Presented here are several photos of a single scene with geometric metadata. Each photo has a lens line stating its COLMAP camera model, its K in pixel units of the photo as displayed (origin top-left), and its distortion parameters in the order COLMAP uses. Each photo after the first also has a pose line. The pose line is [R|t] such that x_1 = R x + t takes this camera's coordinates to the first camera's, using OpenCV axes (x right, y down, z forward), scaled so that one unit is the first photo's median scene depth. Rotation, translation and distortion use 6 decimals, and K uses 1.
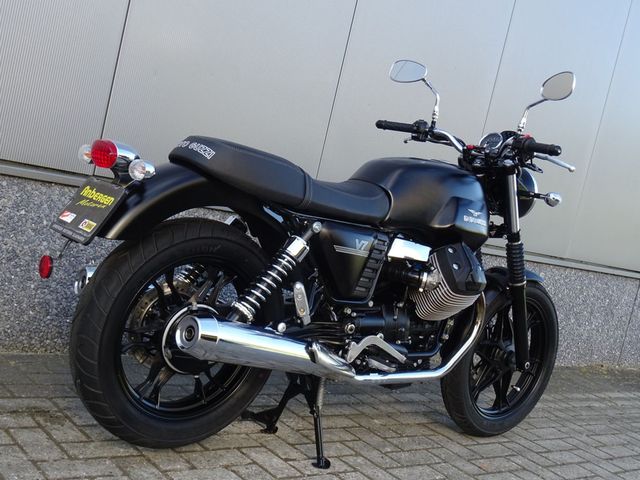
lens RADIAL K [[799.5, 0, 320.0], [0, 799.5, 240.0], [0, 0, 1]] dist [-0.015658, -0.004959]
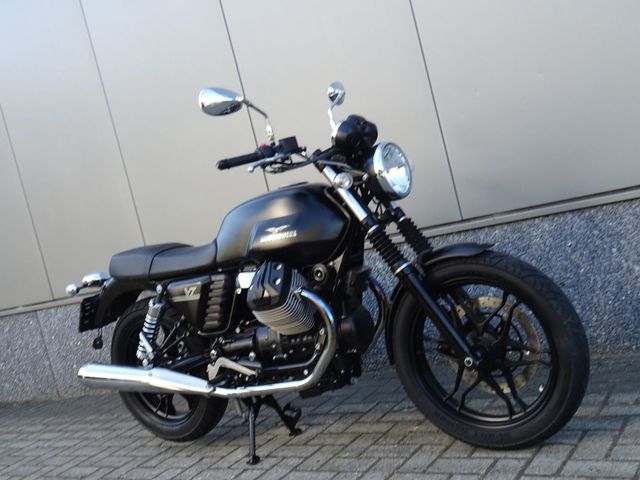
lens RADIAL K [[737.1, 0, 320.0], [0, 737.1, 240.0], [0, 0, 1]] dist [0.012853, 0.001147]
pose [[0.209529, -0.223353, -0.951951, 1.155738], [0.211905, 0.960797, -0.178787, 0.169658], [0.954565, -0.164262, 0.248645, 0.836051]]
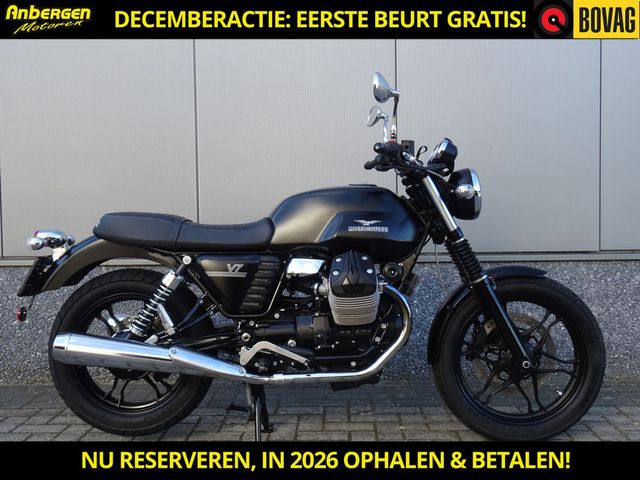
lens RADIAL K [[657.0, 0, 320.0], [0, 657.0, 240.0], [0, 0, 1]] dist [0.016456, 0.014068]
pose [[0.728788, -0.207008, -0.652699, 0.750652], [0.123749, 0.977330, -0.171791, 0.141078], [0.673465, 0.044428, 0.737883, 0.302724]]
